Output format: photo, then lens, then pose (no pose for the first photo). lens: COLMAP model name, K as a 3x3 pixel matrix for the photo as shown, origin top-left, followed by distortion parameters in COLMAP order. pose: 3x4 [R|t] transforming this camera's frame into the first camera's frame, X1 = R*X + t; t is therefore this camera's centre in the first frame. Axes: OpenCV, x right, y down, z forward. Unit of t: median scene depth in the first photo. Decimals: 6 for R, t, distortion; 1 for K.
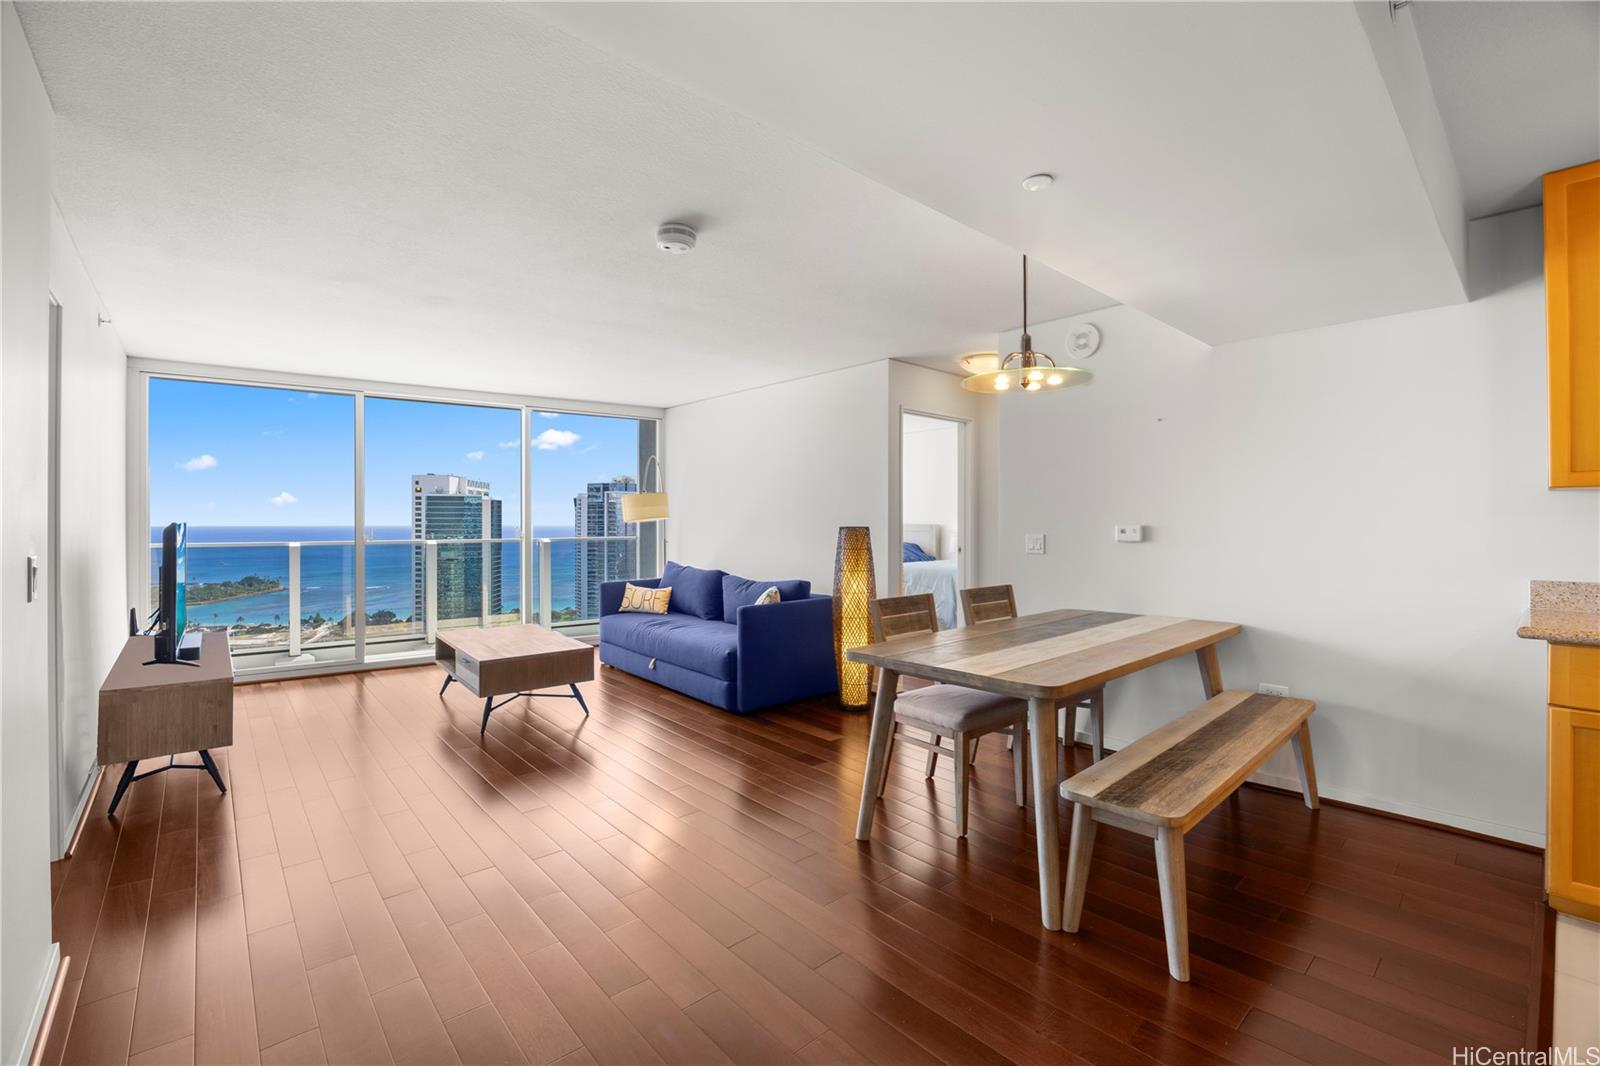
lens RADIAL K [[689.3, 0, 791.2], [0, 689.3, 527.9], [0, 0, 1]] dist [-0.025171, 0.005794]
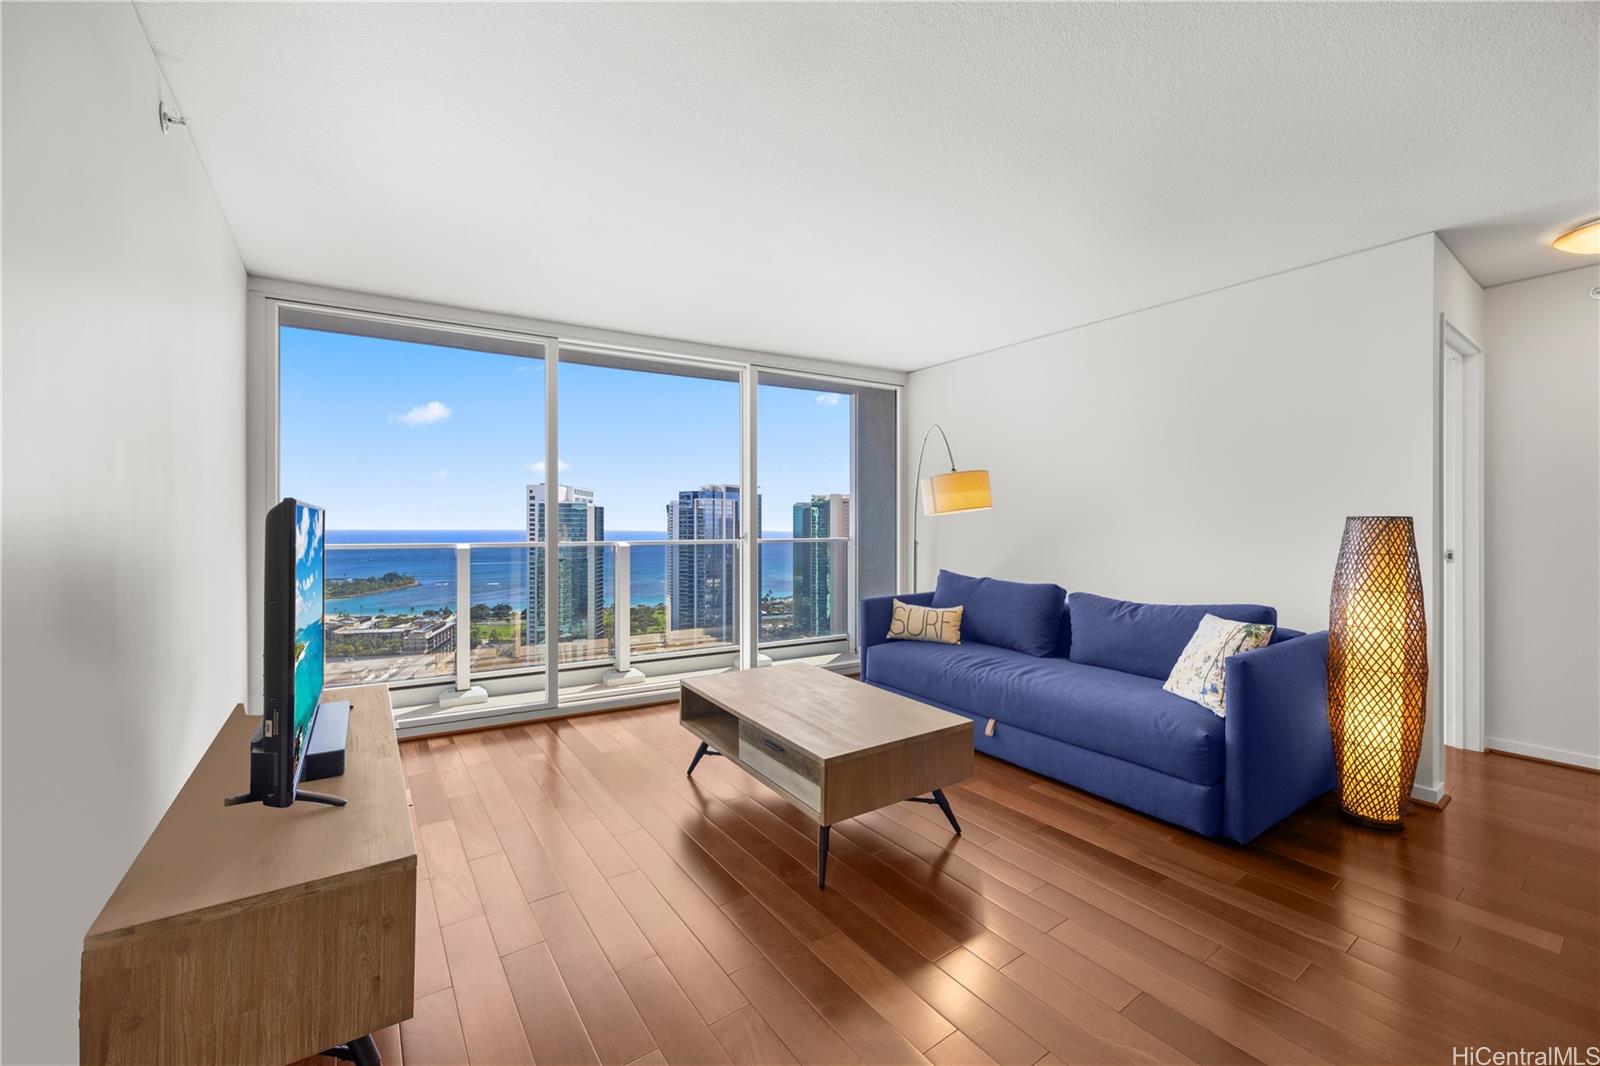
lens RADIAL K [[633.3, 0, 800.0], [0, 633.3, 533.0], [0, 0, 1]] dist [-0.002400, -0.000133]
pose [[0.995219, 0.001979, -0.097651, -0.365187], [-0.001830, 0.999997, 0.001615, 0.010657], [0.097654, -0.001428, 0.995219, 0.422318]]
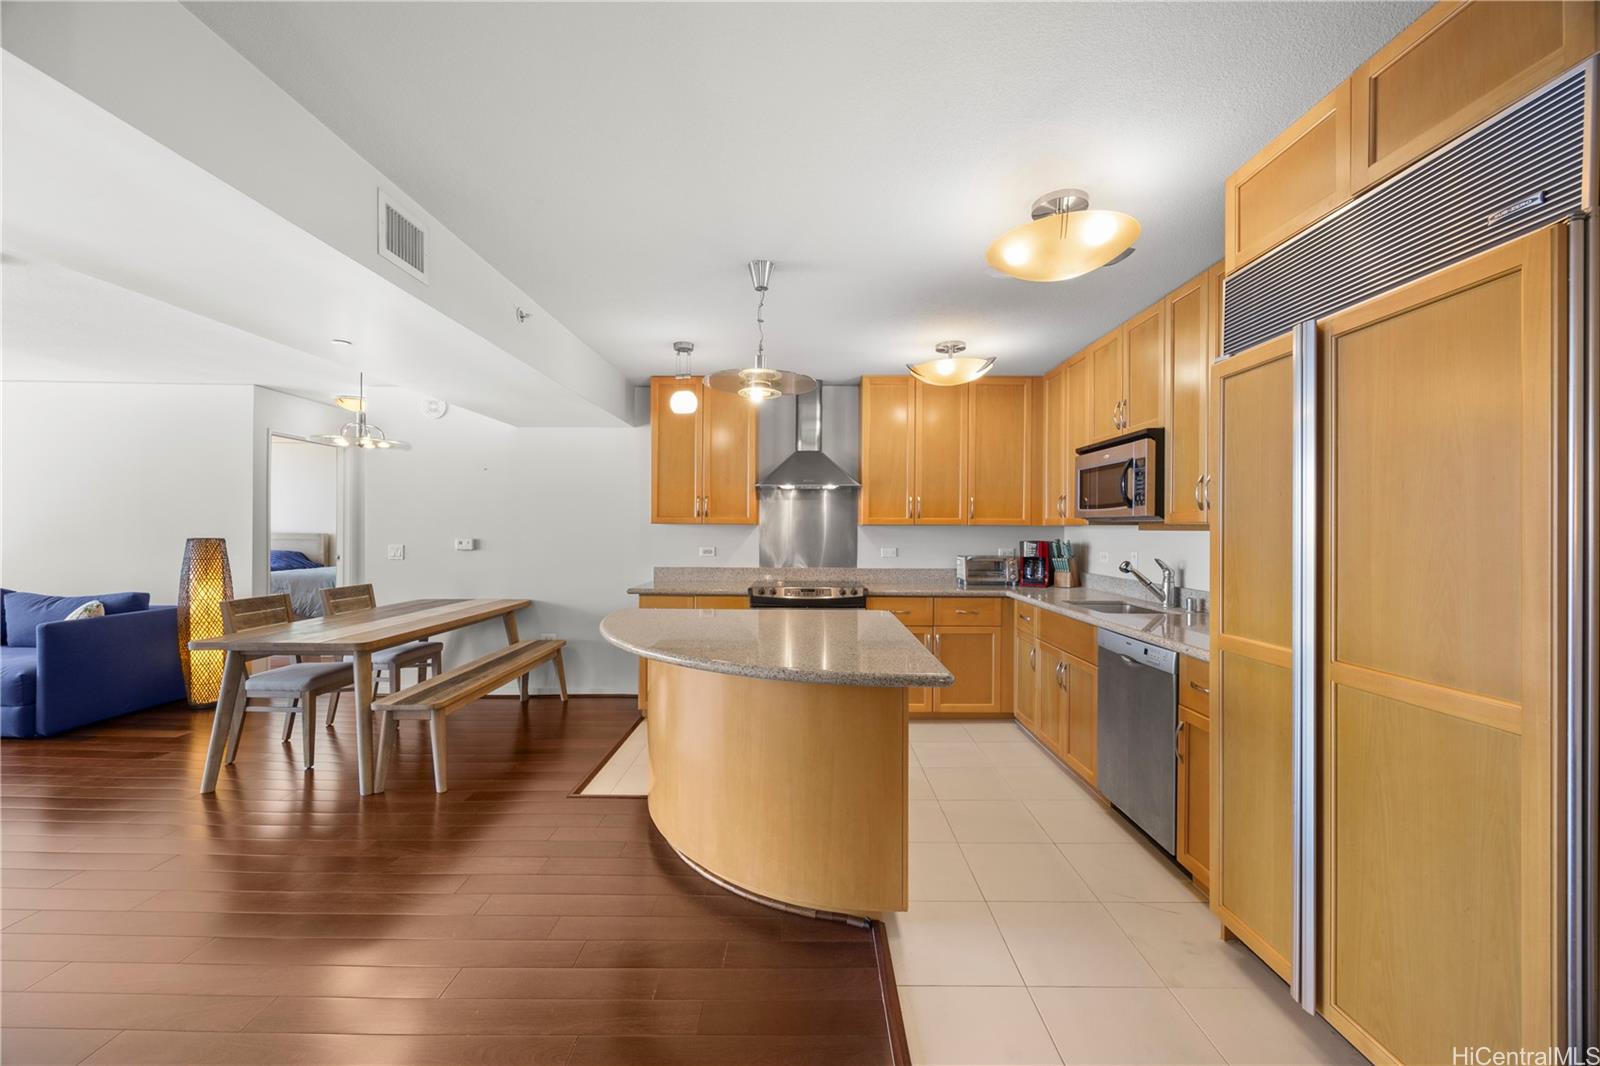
lens RADIAL K [[613.6, 0, 800.0], [0, 613.6, 533.0], [0, 0, 1]] dist [-0.001546, -0.000299]
pose [[0.666348, 0.004369, 0.745628, -0.006718], [-0.003811, 0.999990, -0.002453, -0.011857], [-0.745631, -0.001207, 0.666358, -0.321606]]
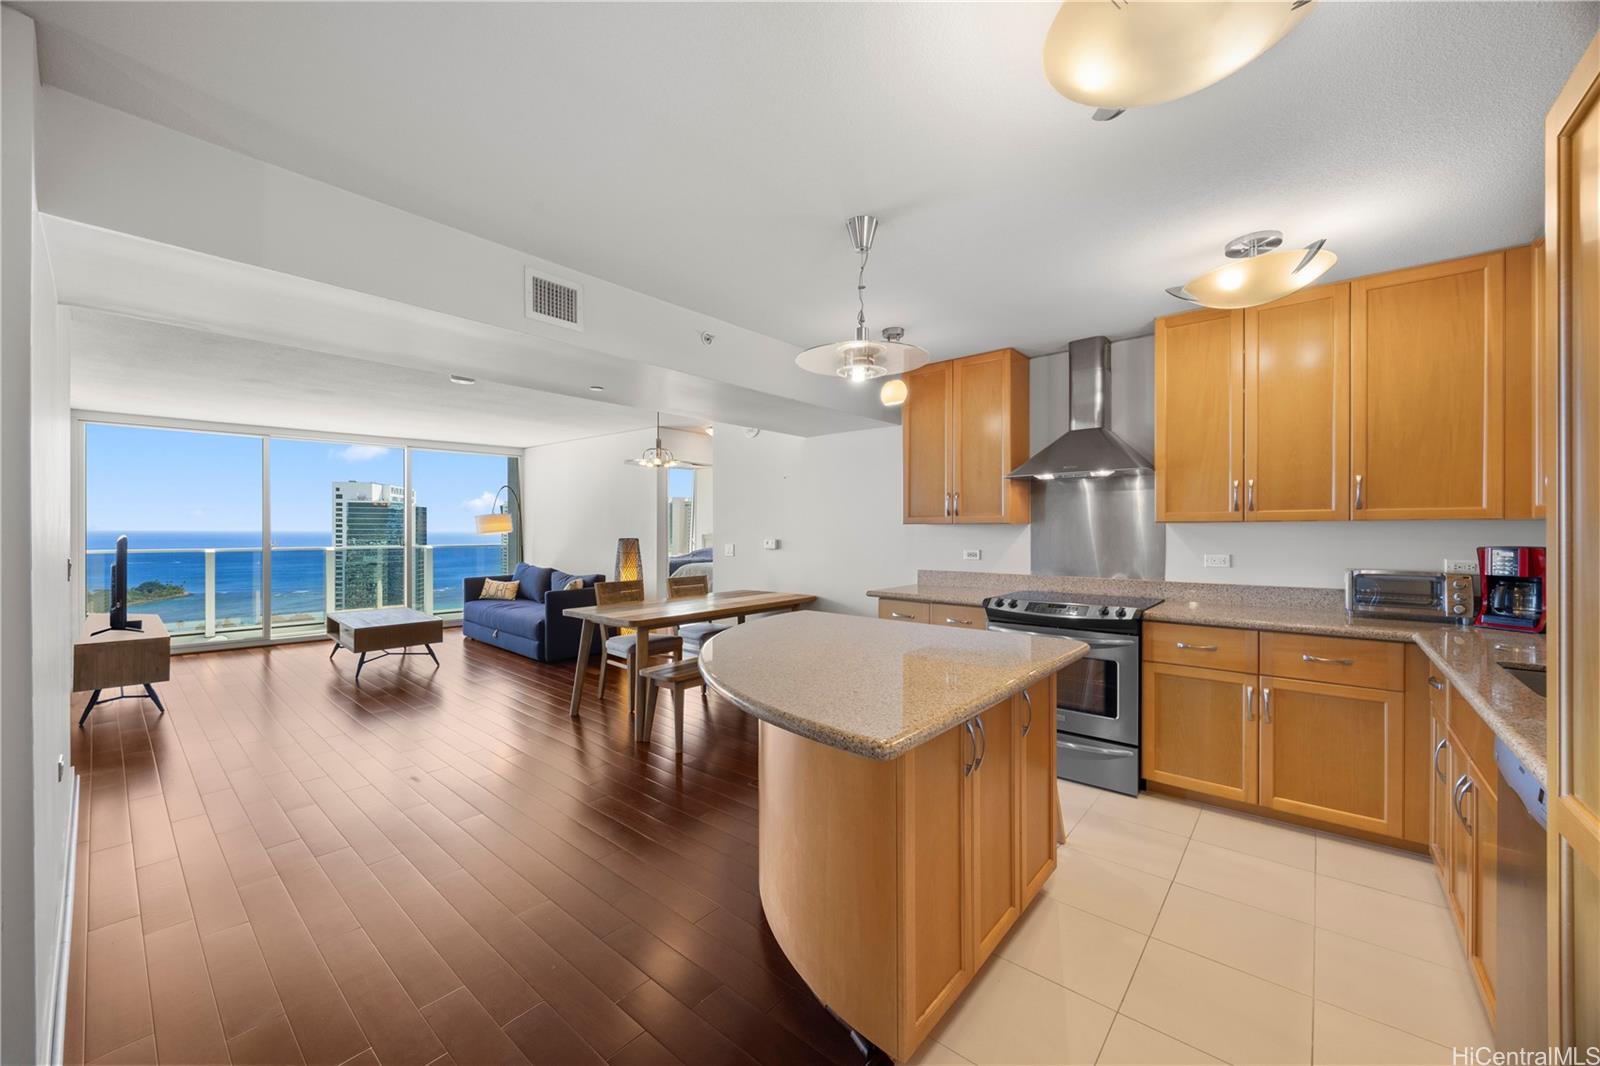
lens RADIAL K [[607.8, 0, 790.2], [0, 607.8, 532.0], [0, 0, 1]] dist [-0.000280, 0.000014]
pose [[0.990270, 0.003447, 0.139117, 0.259393], [-0.002920, 0.999988, -0.003991, -0.012221], [-0.139129, 0.003546, 0.990268, -0.385118]]
